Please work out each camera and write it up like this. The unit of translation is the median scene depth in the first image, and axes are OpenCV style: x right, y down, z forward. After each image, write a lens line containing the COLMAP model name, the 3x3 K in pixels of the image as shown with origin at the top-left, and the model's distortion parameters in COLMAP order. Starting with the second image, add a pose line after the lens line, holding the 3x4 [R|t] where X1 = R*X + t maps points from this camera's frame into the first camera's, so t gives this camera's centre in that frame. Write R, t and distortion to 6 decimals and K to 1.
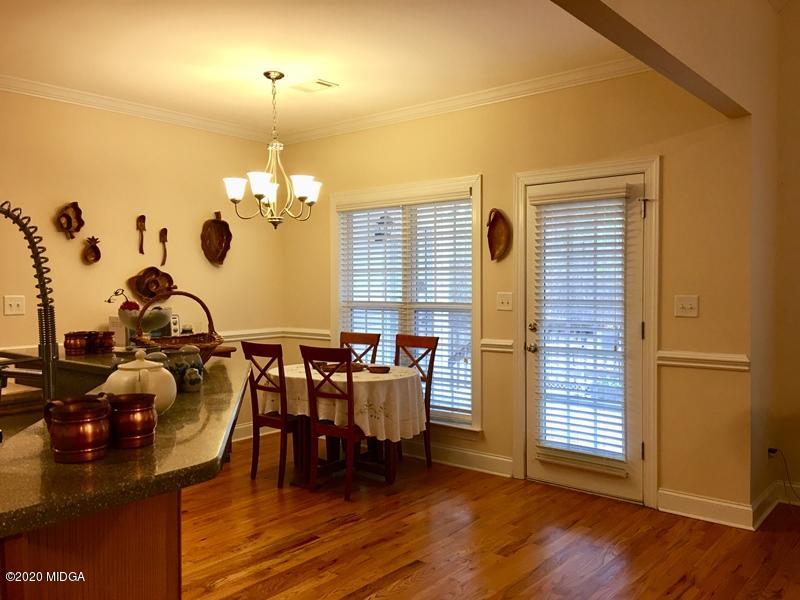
lens RADIAL K [[679.0, 0, 400.6], [0, 679.0, 301.3], [0, 0, 1]] dist [0.054976, -0.019311]
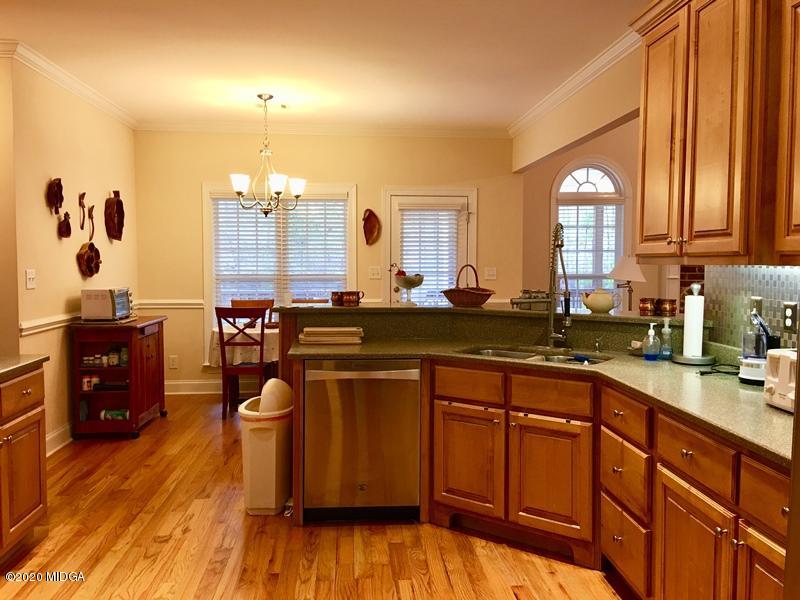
lens RADIAL K [[679.0, 0, 398.7], [0, 679.0, 299.4], [0, 0, 1]] dist [0.054976, -0.019311]
pose [[0.729847, -0.031533, 0.682883, -0.811474], [0.009957, 0.999320, 0.035503, 0.004814], [-0.683538, -0.019113, 0.729665, -0.099669]]
